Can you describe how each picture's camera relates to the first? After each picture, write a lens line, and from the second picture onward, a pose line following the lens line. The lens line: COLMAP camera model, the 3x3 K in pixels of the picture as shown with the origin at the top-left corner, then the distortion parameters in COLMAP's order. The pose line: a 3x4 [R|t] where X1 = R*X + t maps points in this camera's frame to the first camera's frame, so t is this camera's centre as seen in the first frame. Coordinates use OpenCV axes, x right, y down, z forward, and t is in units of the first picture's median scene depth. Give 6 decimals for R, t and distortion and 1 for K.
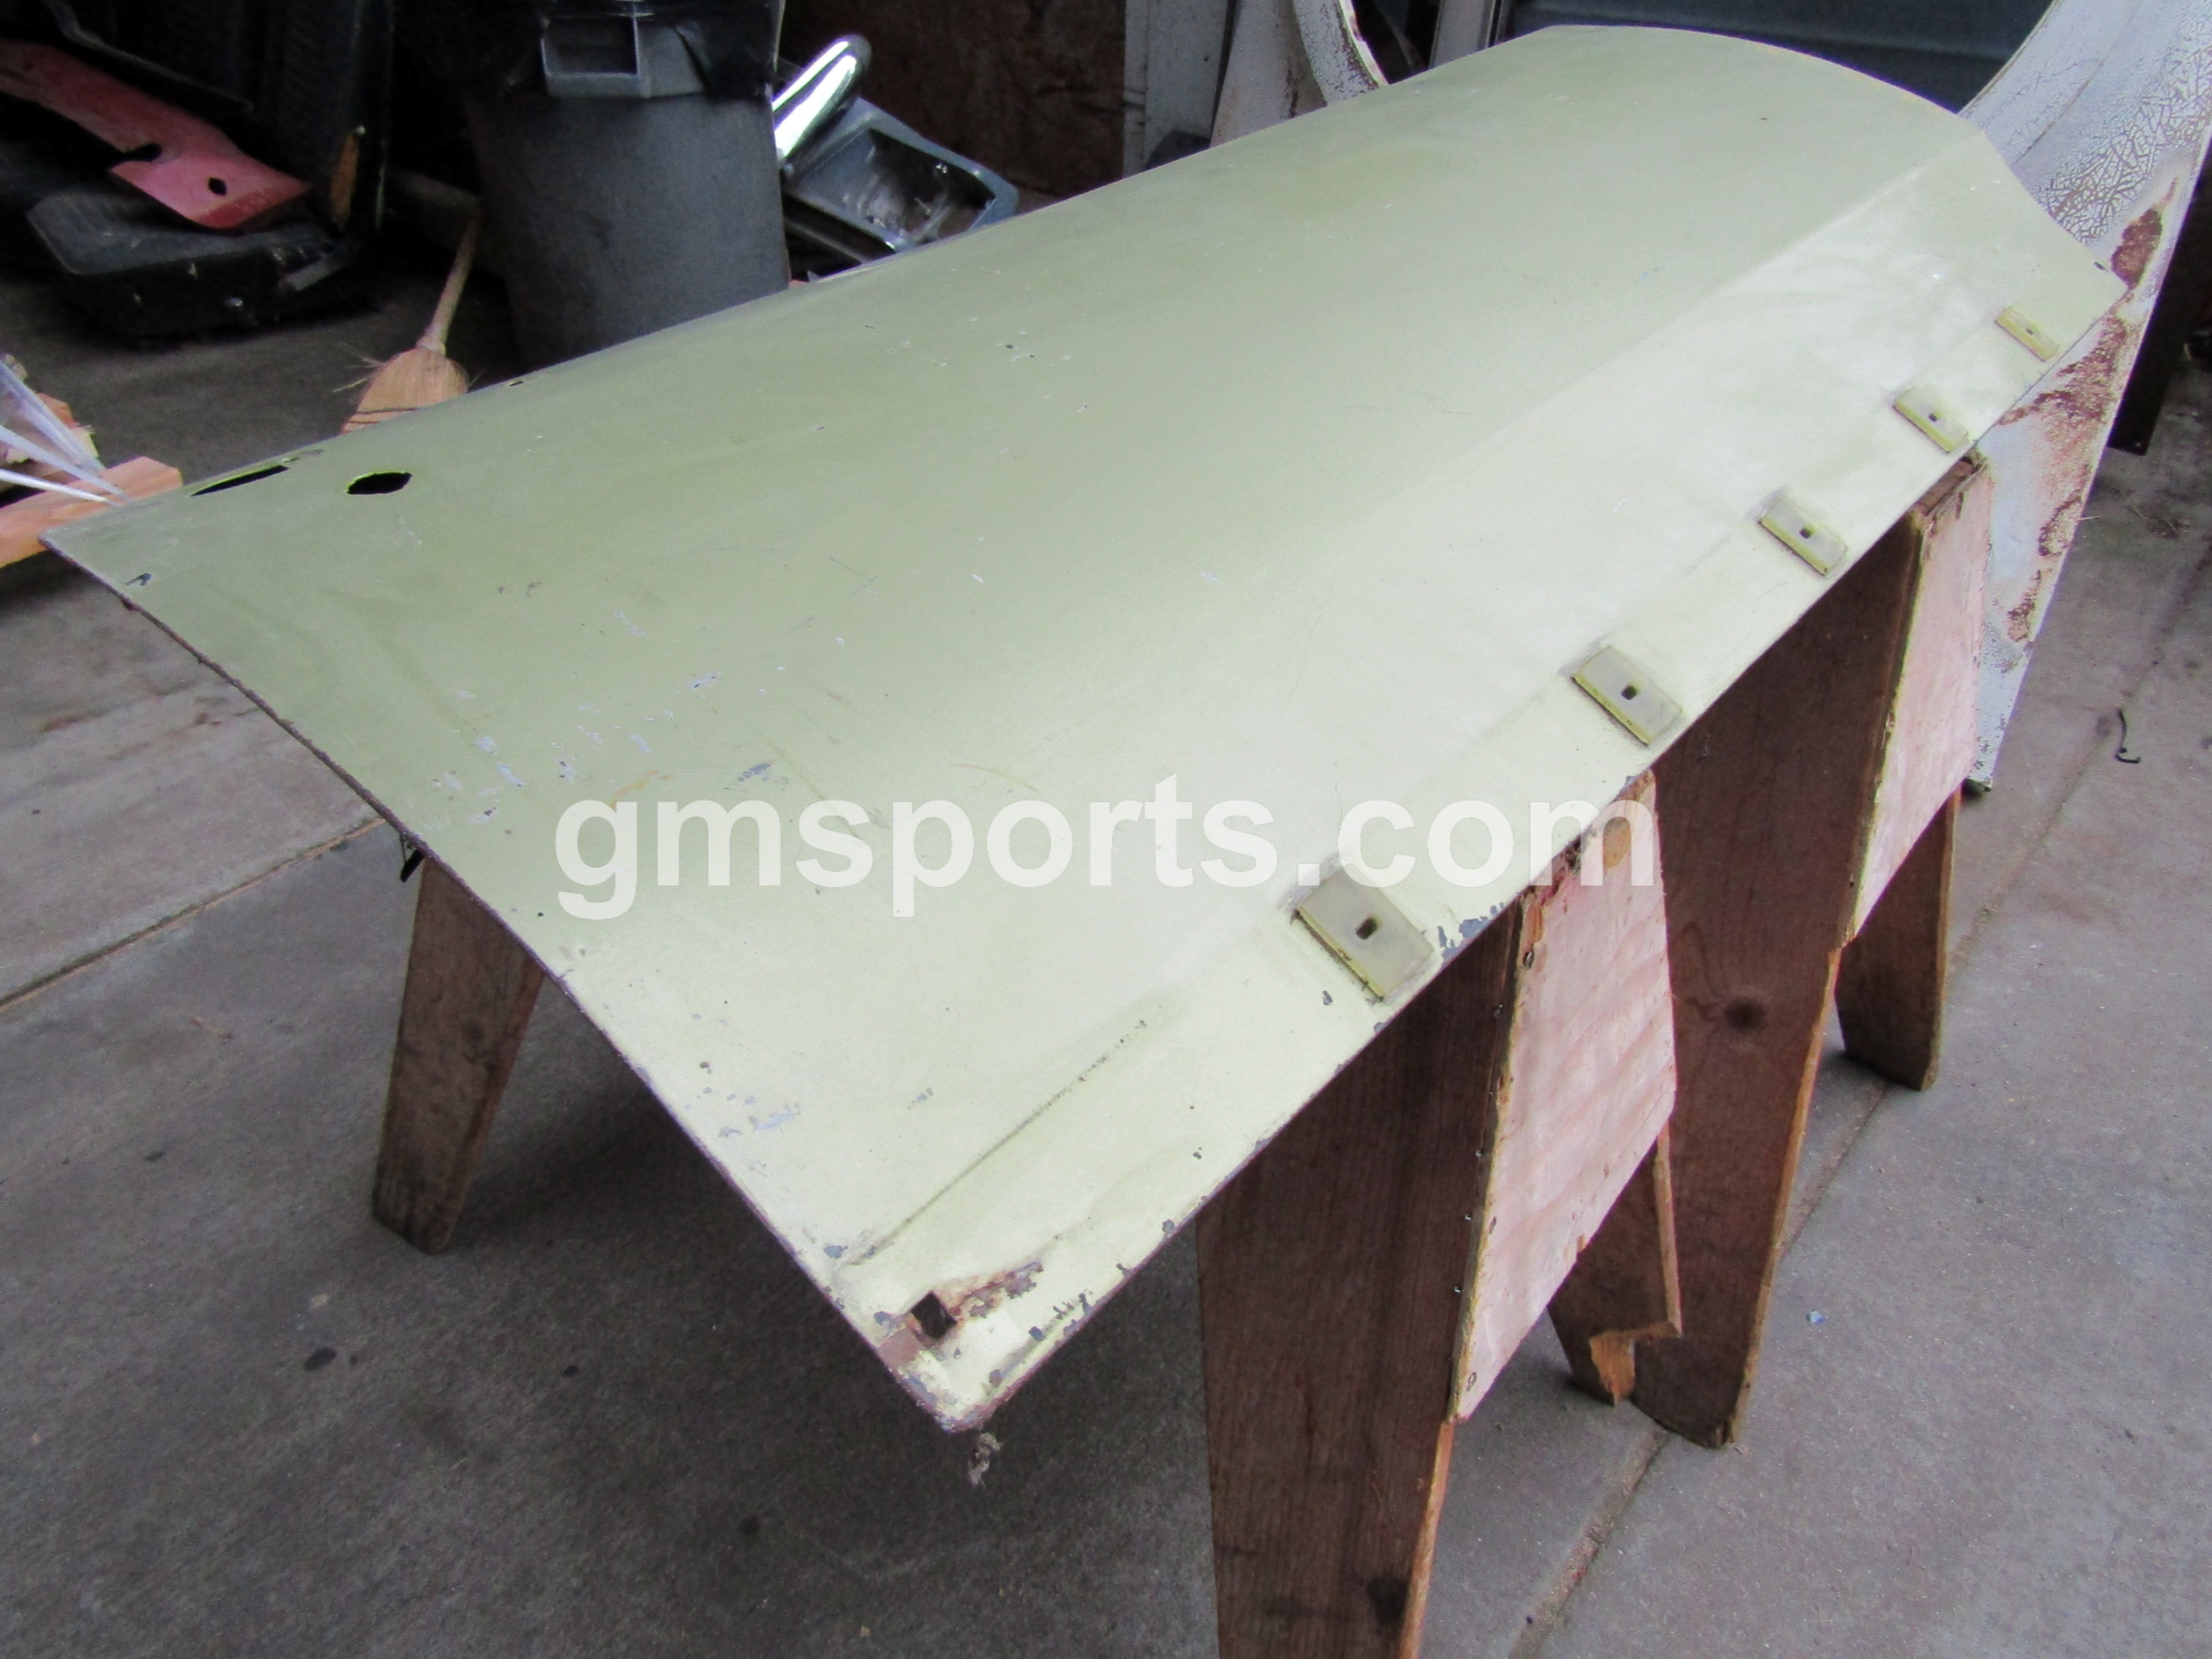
lens RADIAL K [[1571.2, 0, 1099.3], [0, 1571.2, 839.5], [0, 0, 1]] dist [-0.005062, -0.003026]
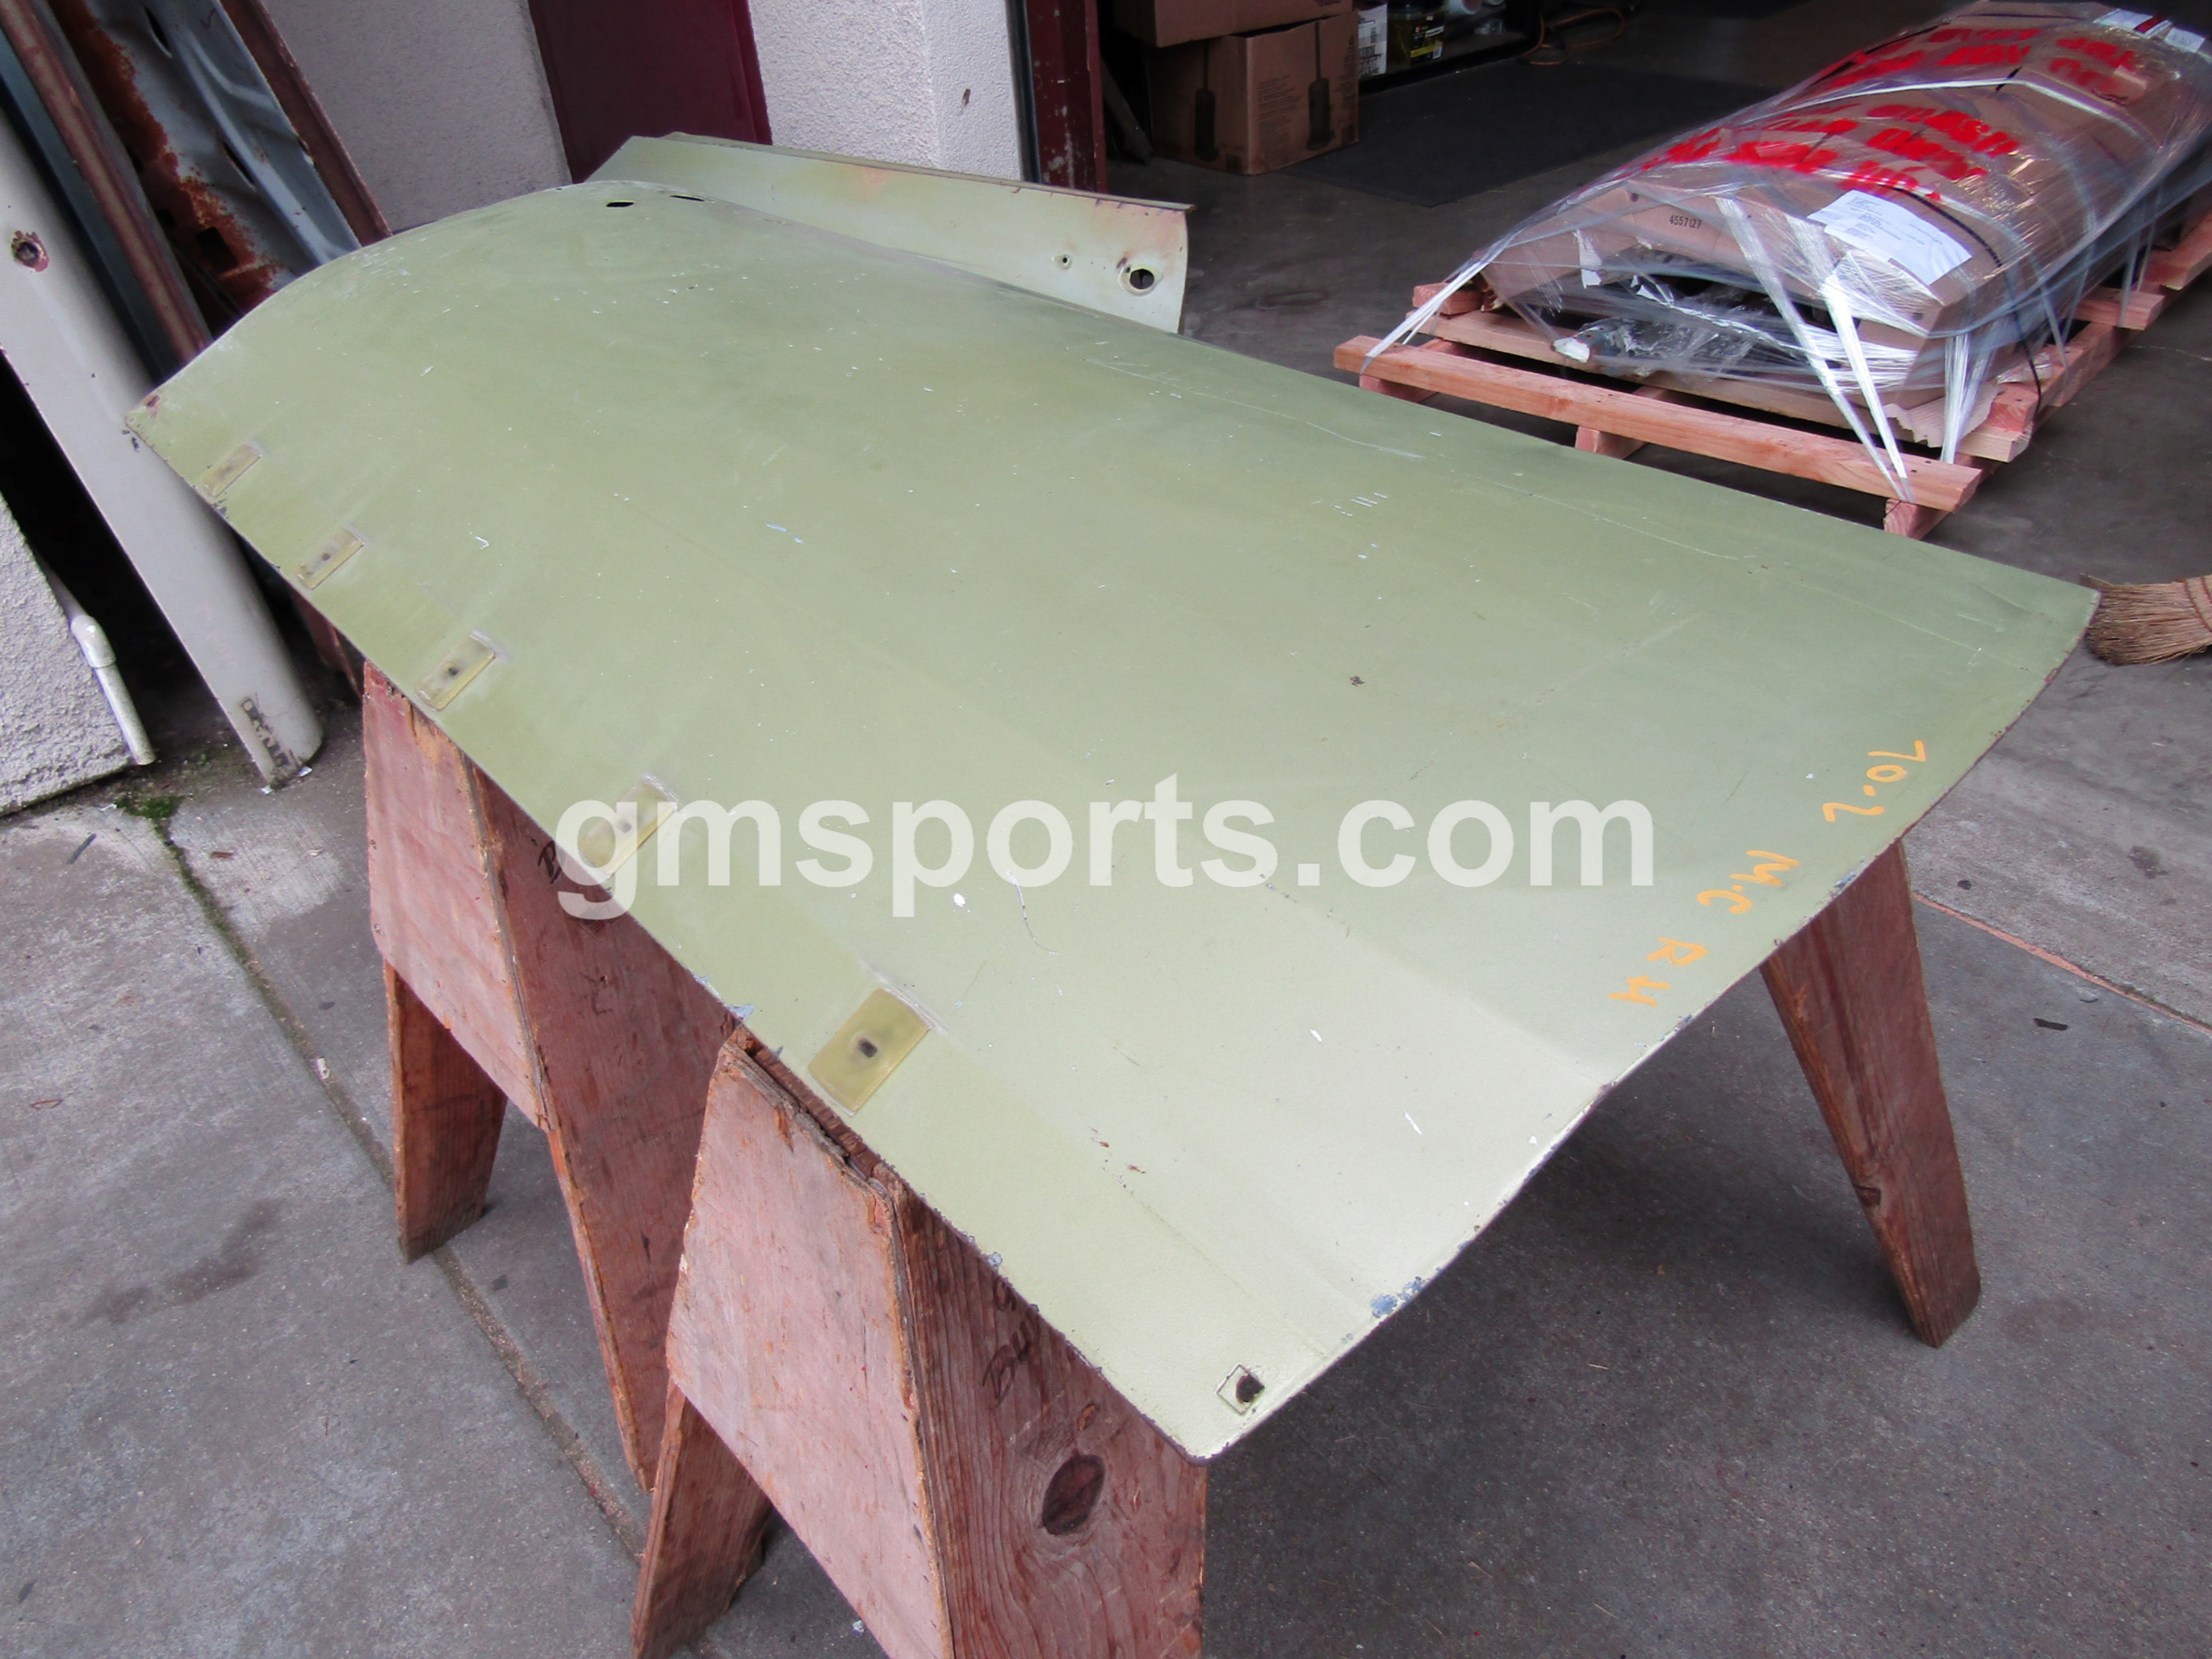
lens RADIAL K [[1571.2, 0, 1100.0], [0, 1571.2, 825.6], [0, 0, 1]] dist [-0.005062, -0.003026]
pose [[-0.159541, 0.569230, -0.806550, 0.695324], [-0.557728, 0.622158, 0.549416, -0.513863], [0.814546, 0.537490, 0.218216, 0.621764]]
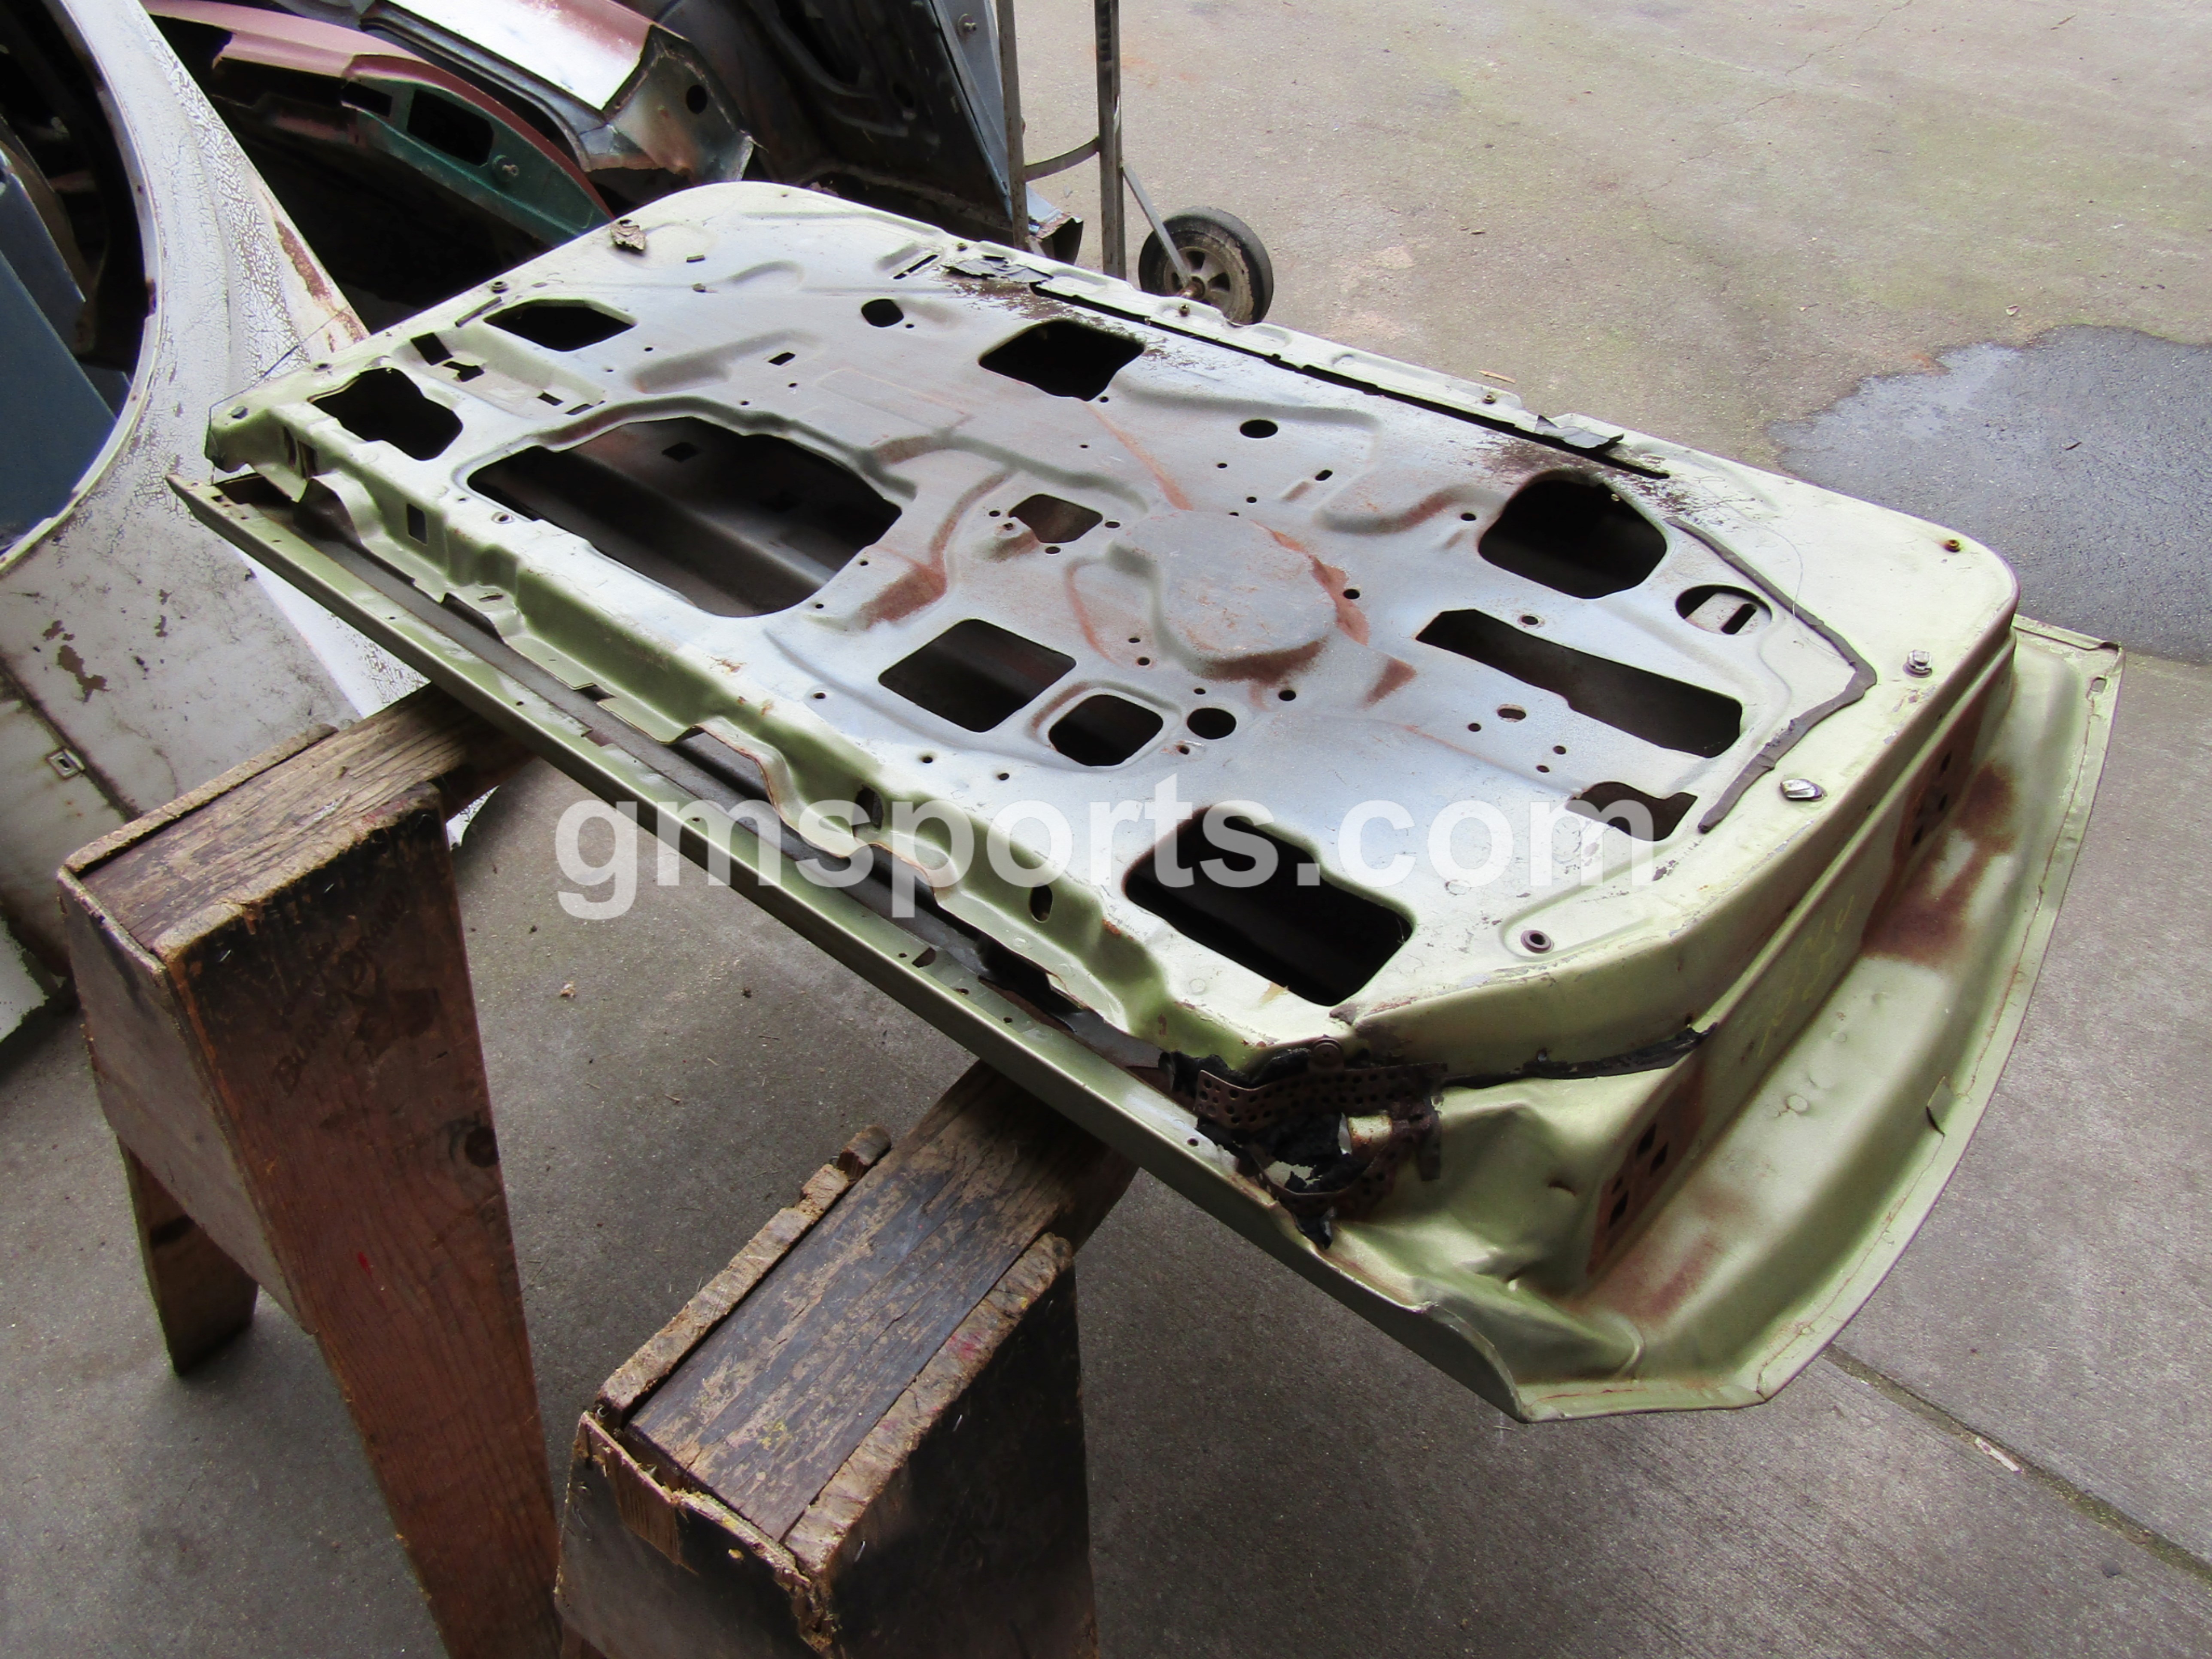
lens RADIAL K [[1571.2, 0, 1102.1], [0, 1571.2, 844.9], [0, 0, 1]] dist [-0.005062, -0.003026]
pose [[-0.017130, -0.726156, 0.687316, -0.430710], [0.647911, 0.515499, 0.560778, -0.476595], [-0.761523, 0.454926, 0.461654, 0.312263]]
